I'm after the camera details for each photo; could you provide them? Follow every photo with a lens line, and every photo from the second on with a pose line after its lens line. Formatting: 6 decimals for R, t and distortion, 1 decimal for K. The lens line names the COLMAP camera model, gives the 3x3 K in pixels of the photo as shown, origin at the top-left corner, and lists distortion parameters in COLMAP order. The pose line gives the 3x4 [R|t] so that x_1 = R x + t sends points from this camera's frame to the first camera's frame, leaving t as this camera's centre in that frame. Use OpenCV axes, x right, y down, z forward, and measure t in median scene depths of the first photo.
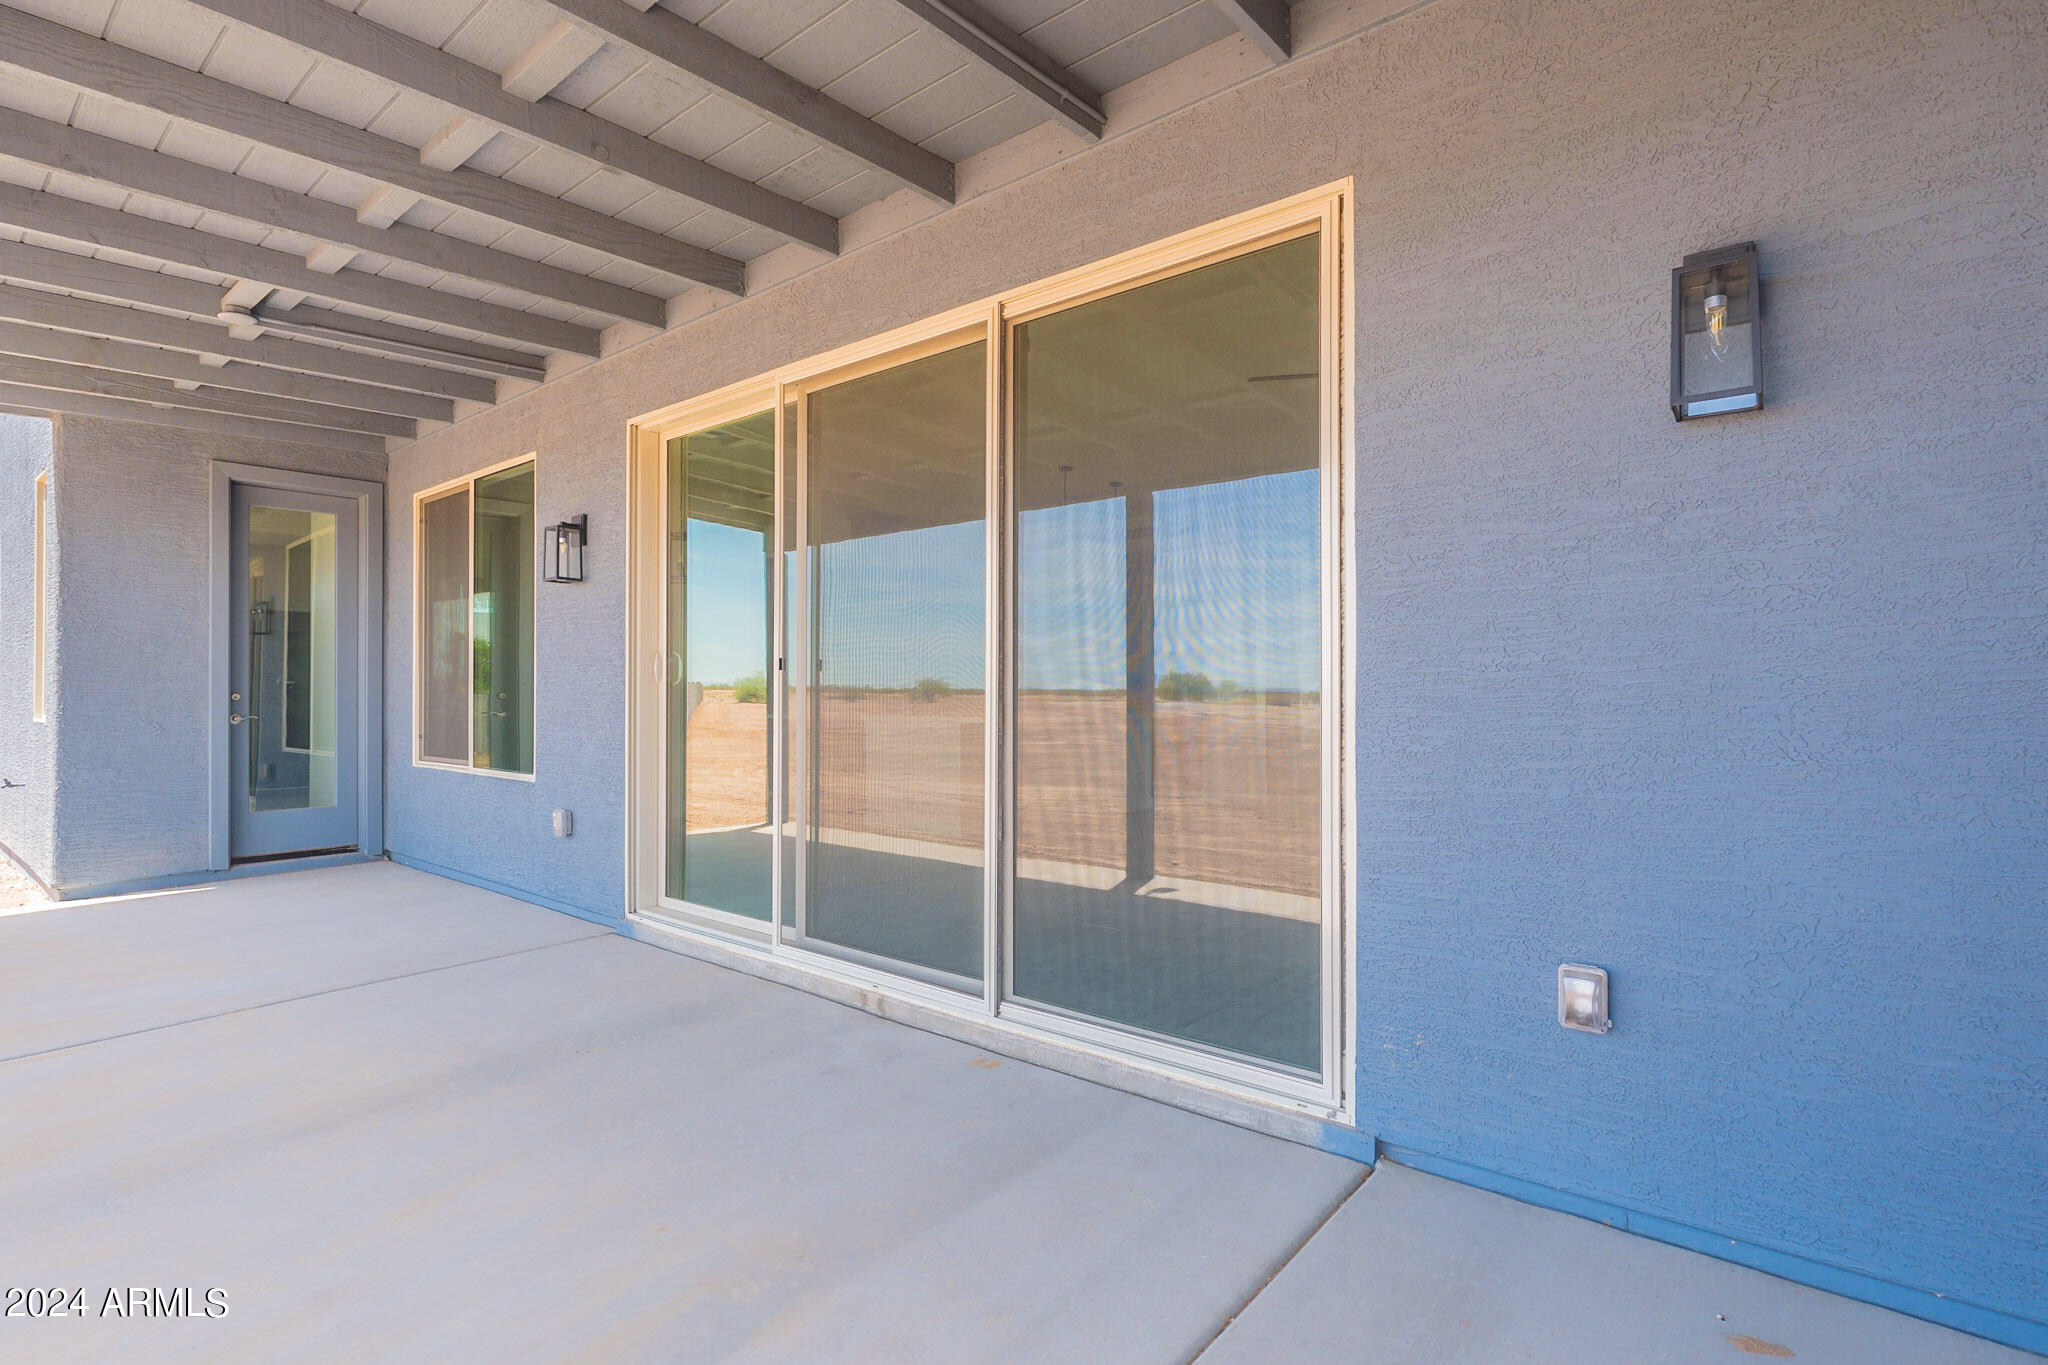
lens RADIAL K [[990.3, 0, 1010.8], [0, 990.3, 685.9], [0, 0, 1]] dist [-0.004106, 0.000701]
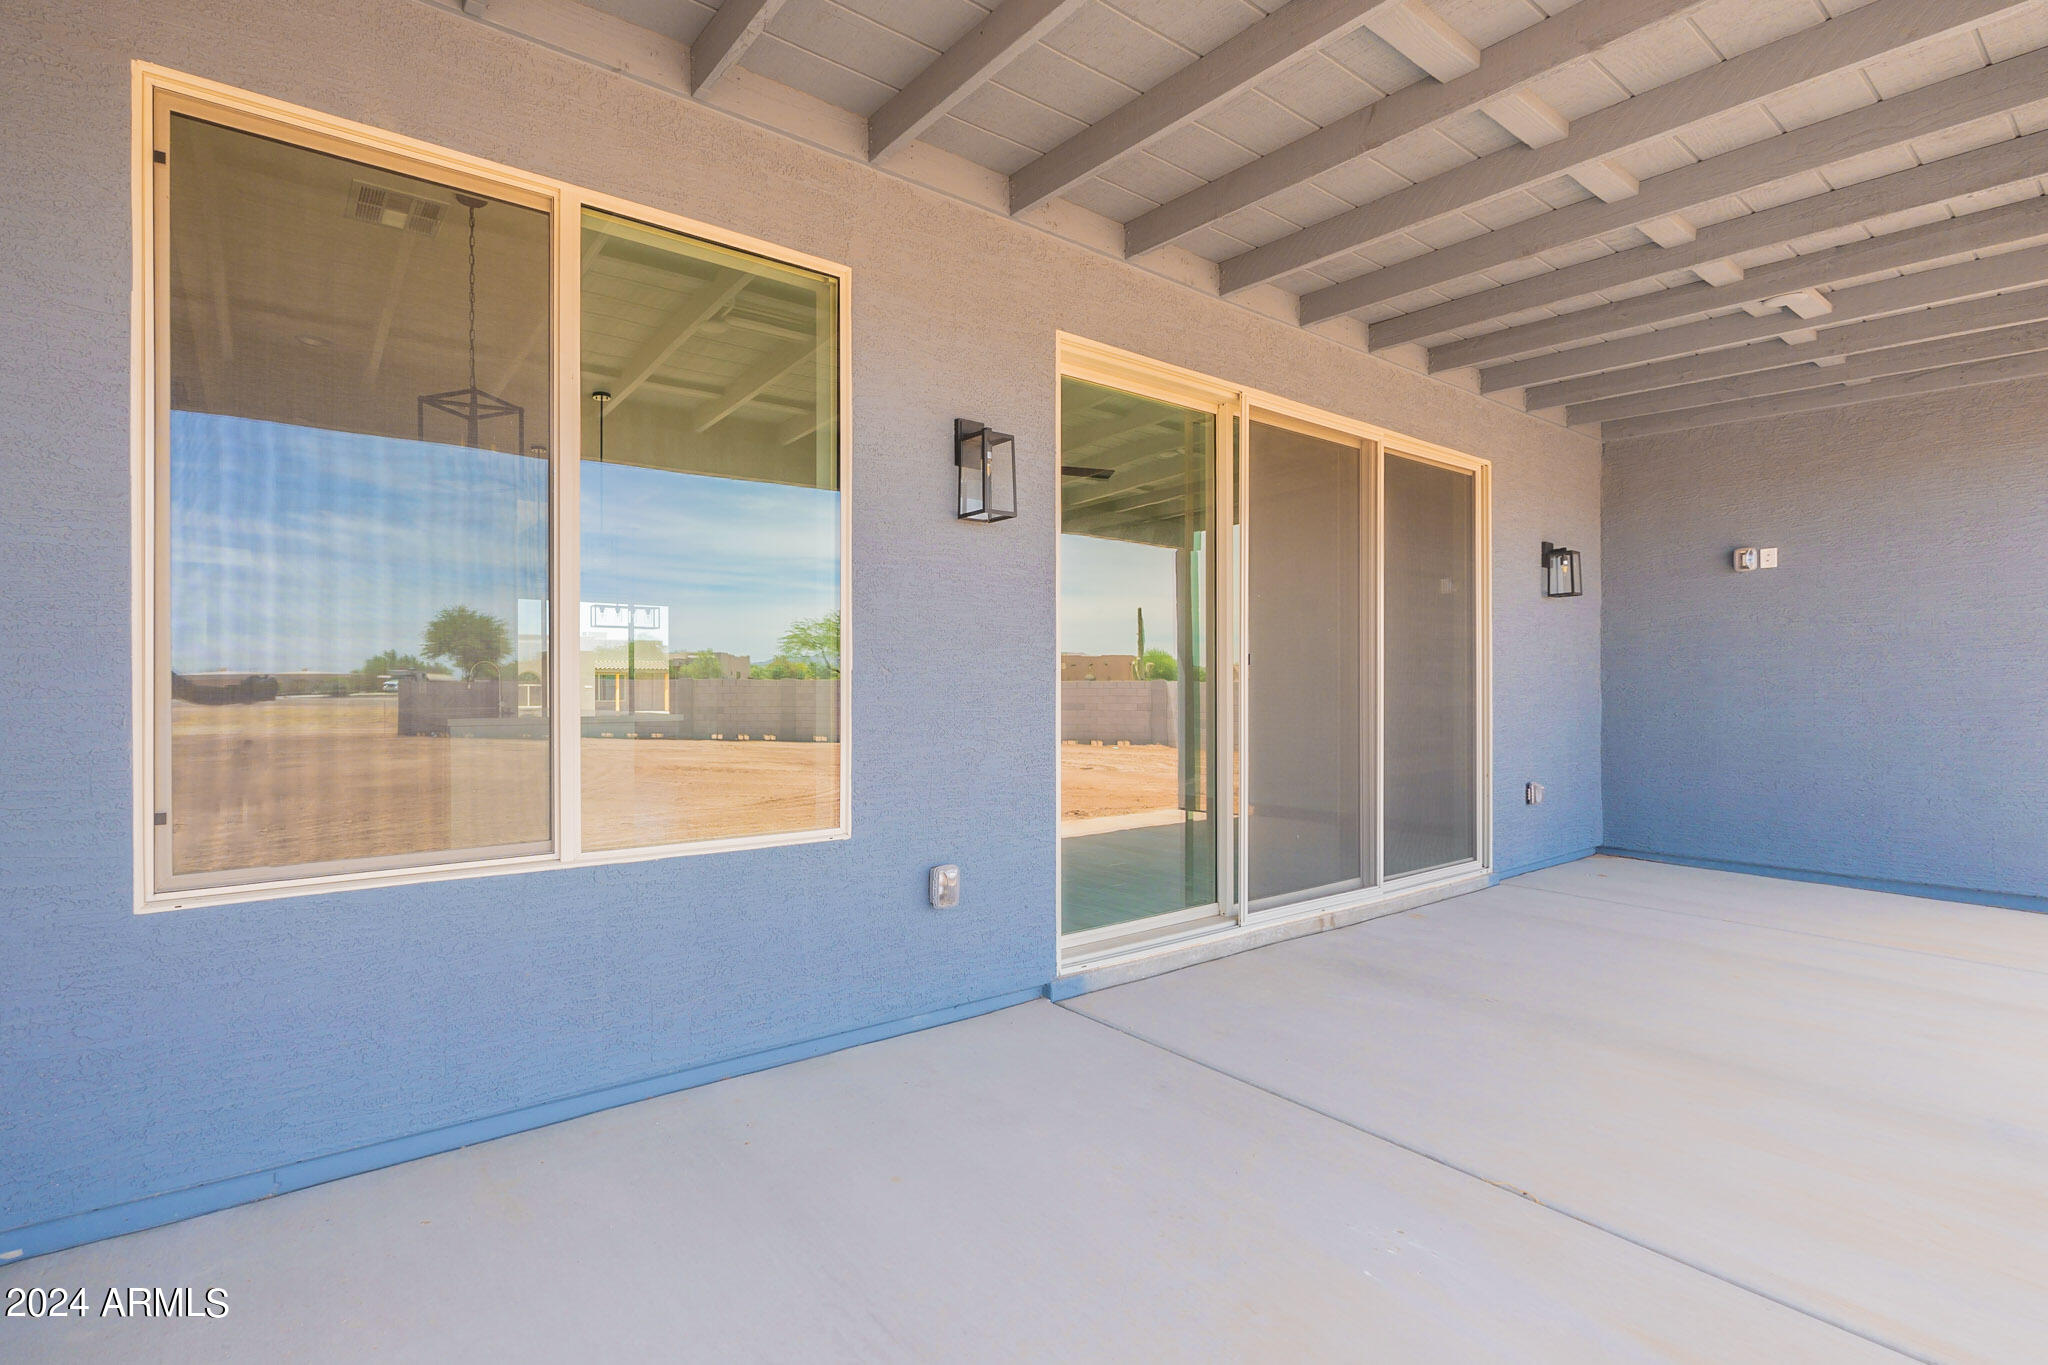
lens RADIAL K [[990.3, 0, 1017.1], [0, 990.3, 685.3], [0, 0, 1]] dist [-0.004106, 0.000701]
pose [[0.198875, 0.002120, 0.980023, -1.288514], [-0.008266, 0.999966, -0.000486, 0.008931], [-0.979990, -0.008004, 0.198885, 0.981376]]
